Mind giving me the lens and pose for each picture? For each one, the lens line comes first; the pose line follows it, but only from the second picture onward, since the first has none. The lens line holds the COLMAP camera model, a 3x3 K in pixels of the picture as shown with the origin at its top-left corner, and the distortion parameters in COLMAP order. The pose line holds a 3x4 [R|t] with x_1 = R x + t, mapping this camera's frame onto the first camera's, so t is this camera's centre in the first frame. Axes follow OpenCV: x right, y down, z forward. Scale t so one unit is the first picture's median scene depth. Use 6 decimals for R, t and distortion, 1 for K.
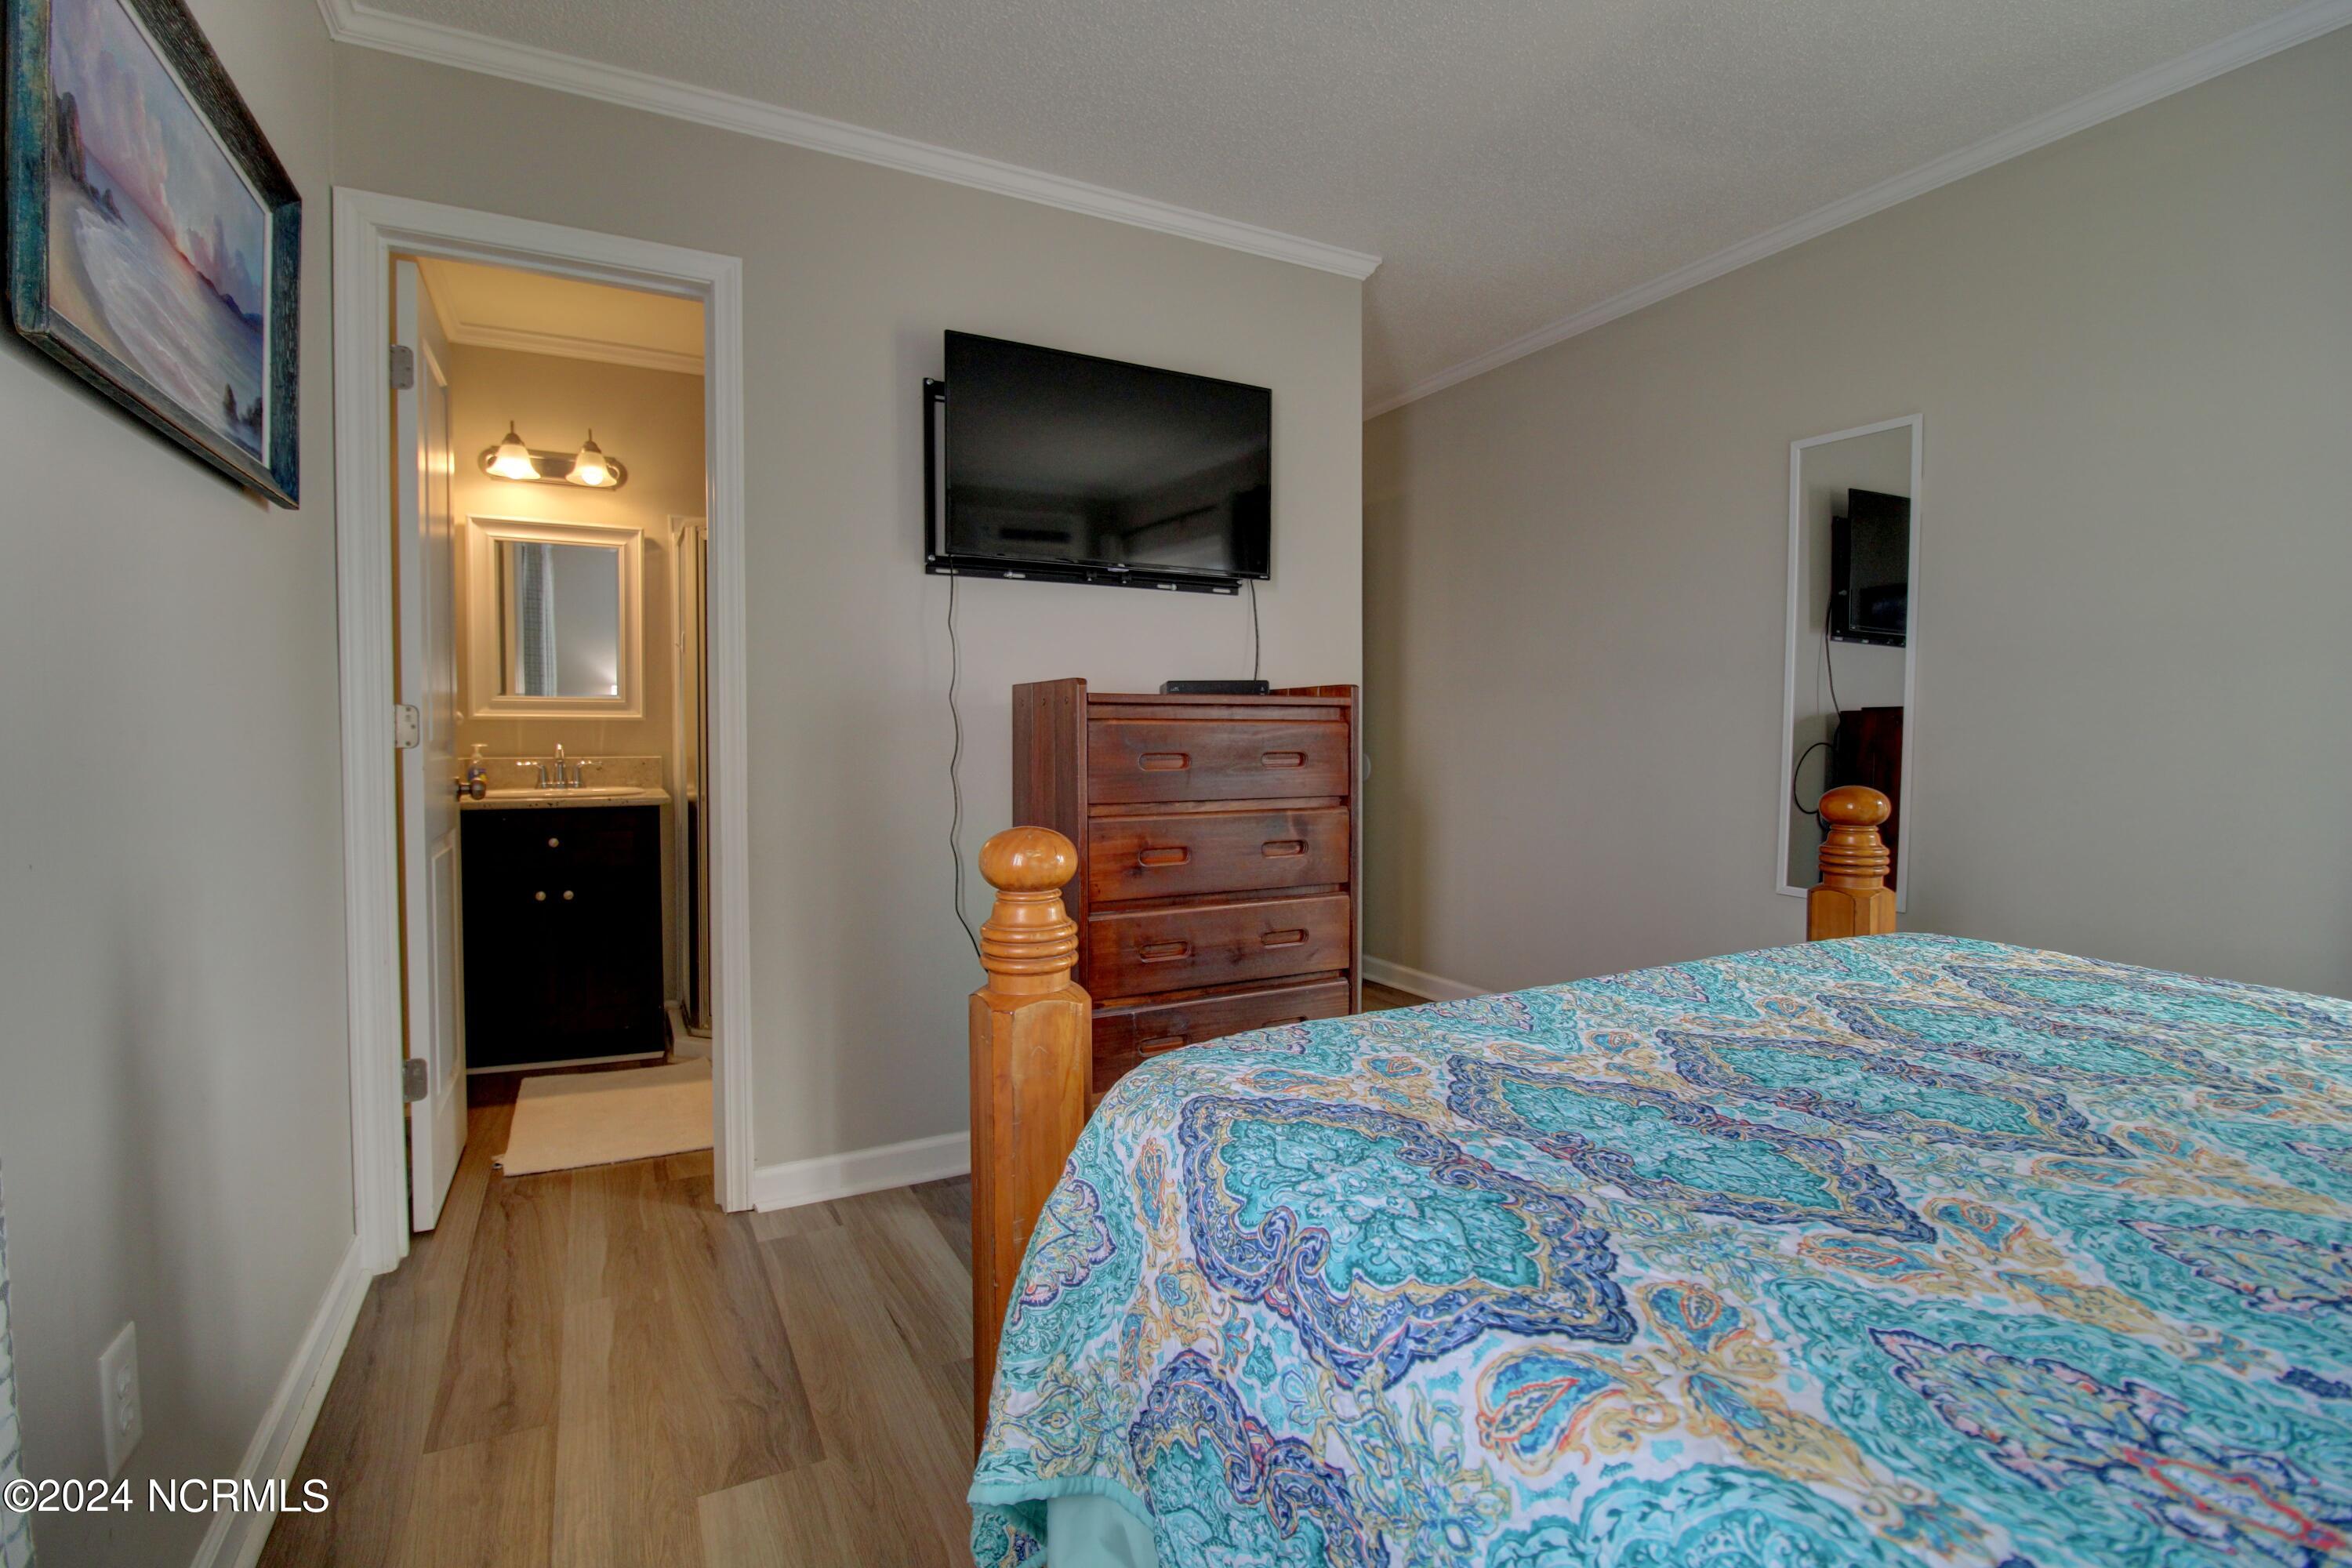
lens RADIAL K [[1094.2, 0, 1177.6], [0, 1094.2, 766.0], [0, 0, 1]] dist [0.001413, -0.000039]
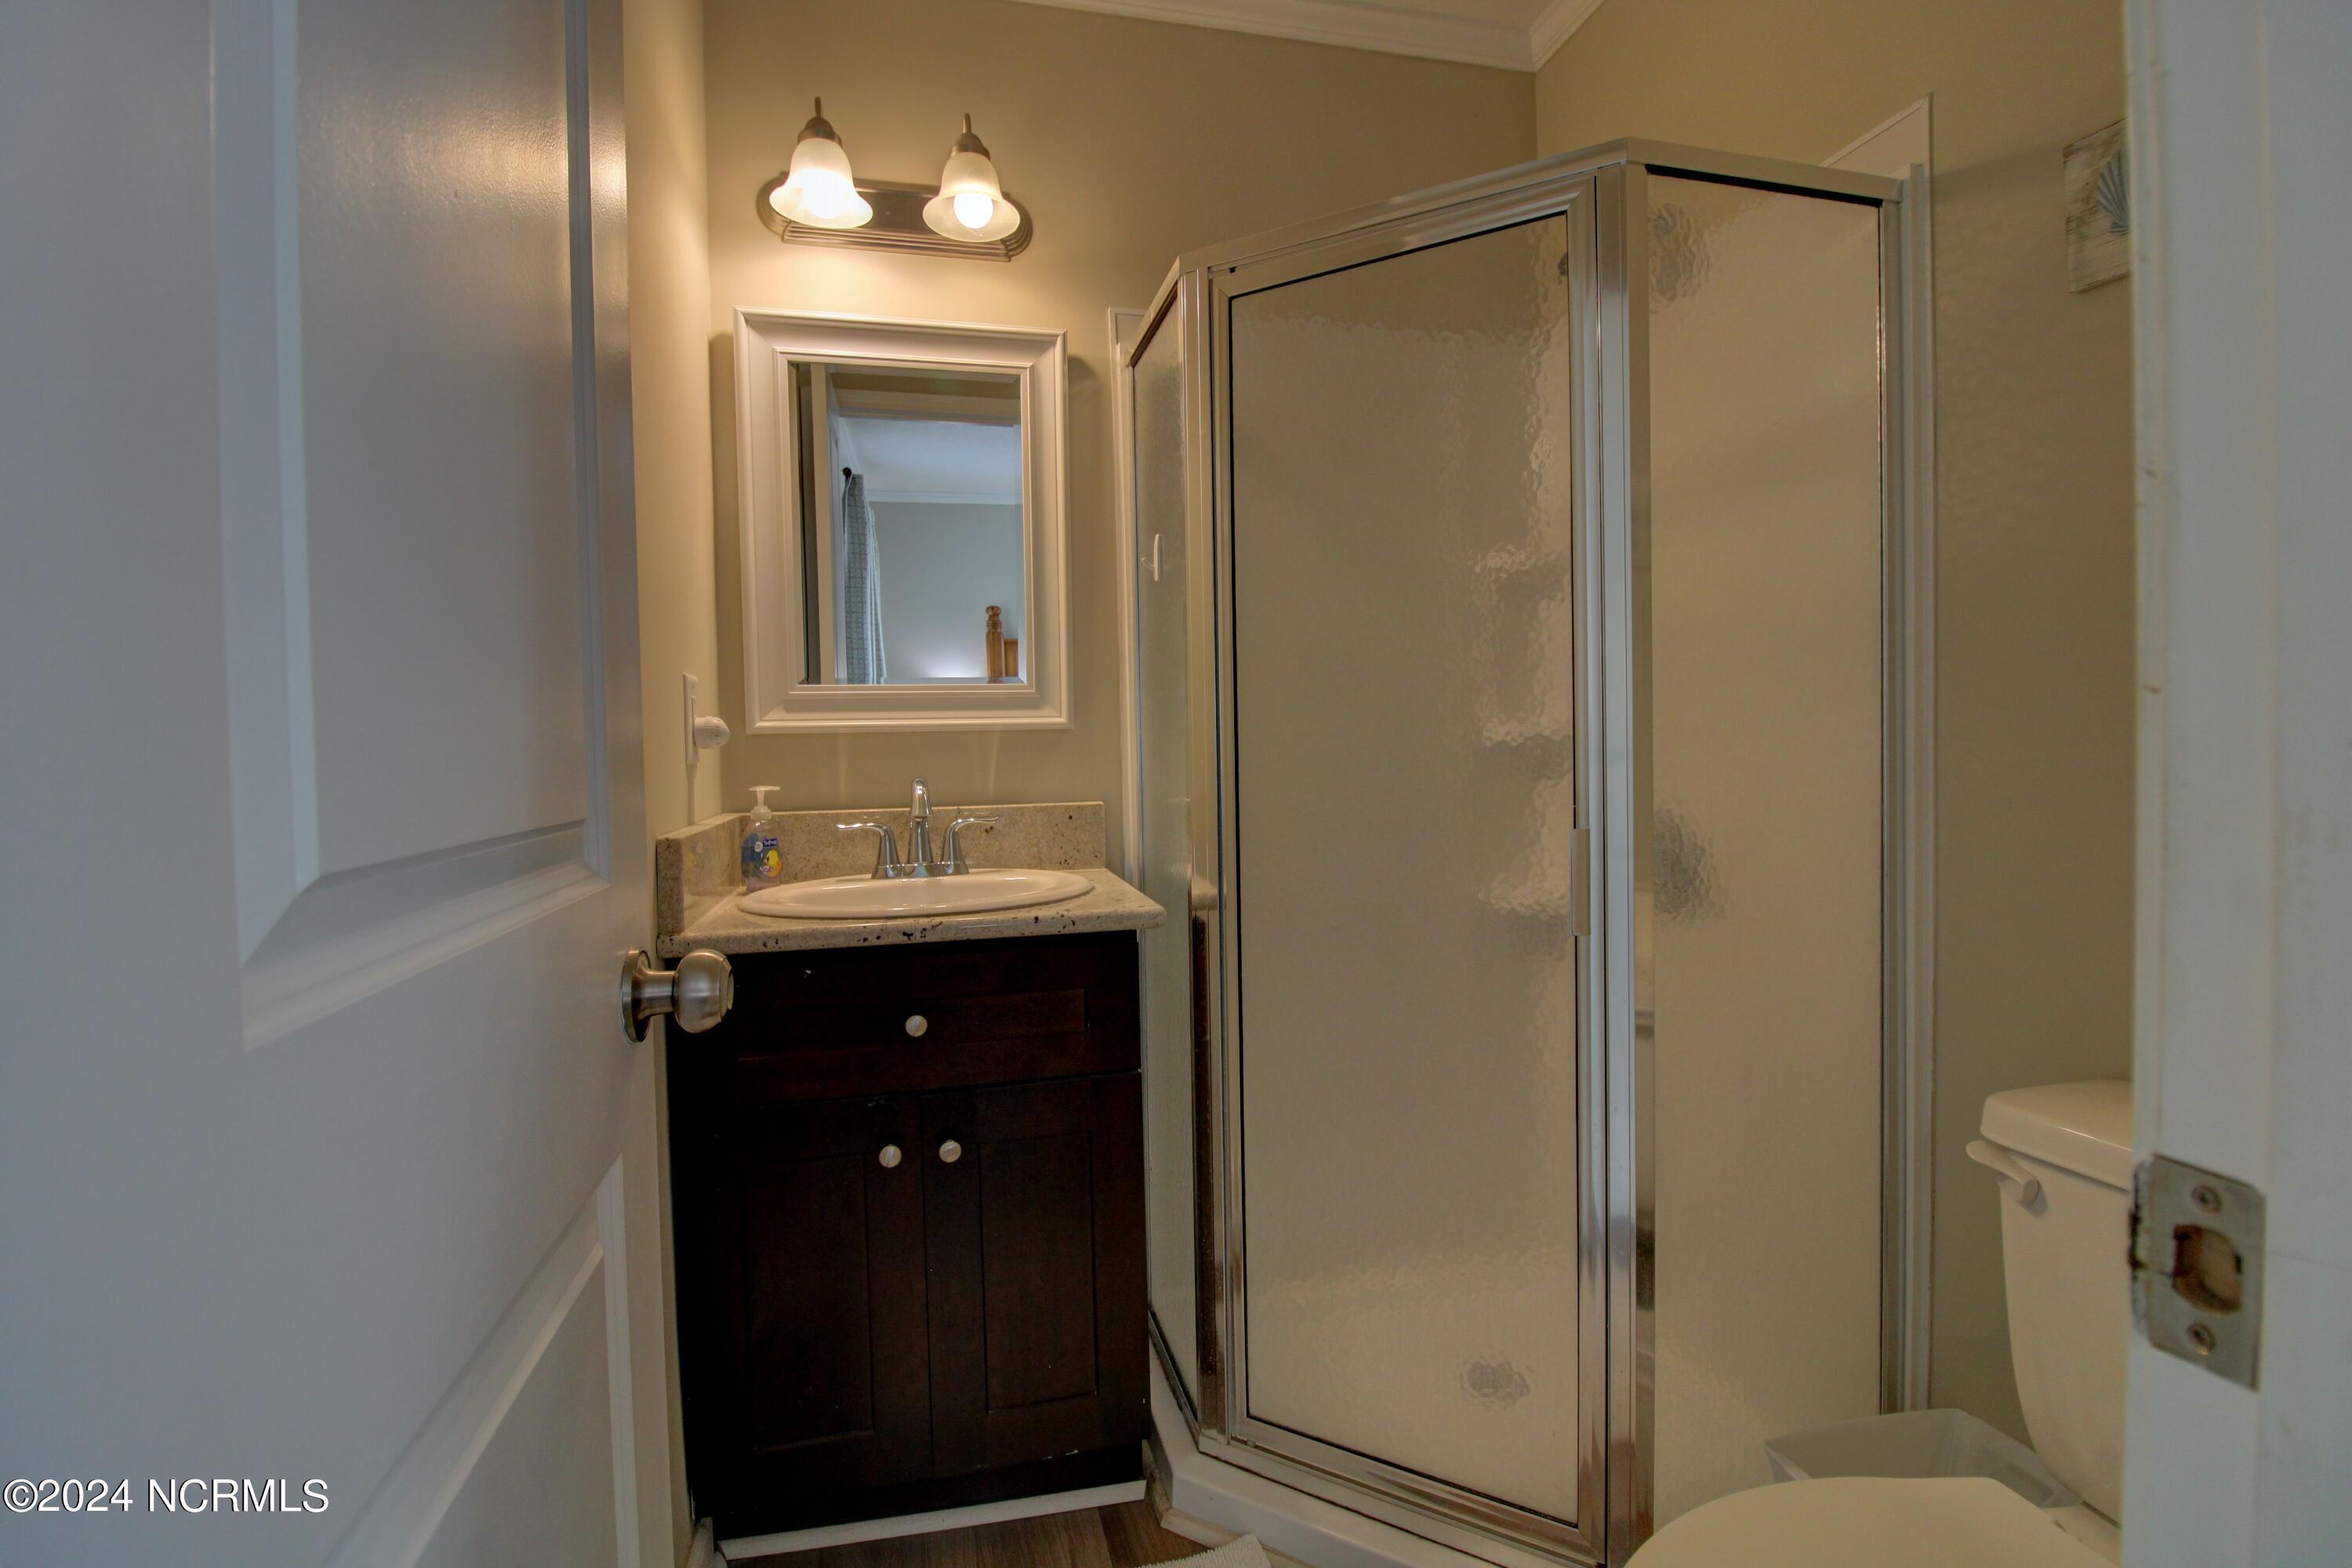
lens RADIAL K [[1094.2, 0, 1177.1], [0, 1094.2, 782.7], [0, 0, 1]] dist [0.001413, -0.000039]
pose [[0.968513, -0.010318, -0.248748, -0.340962], [0.011807, 0.999920, 0.004494, -0.020818], [0.248682, -0.007289, 0.968558, 0.574520]]
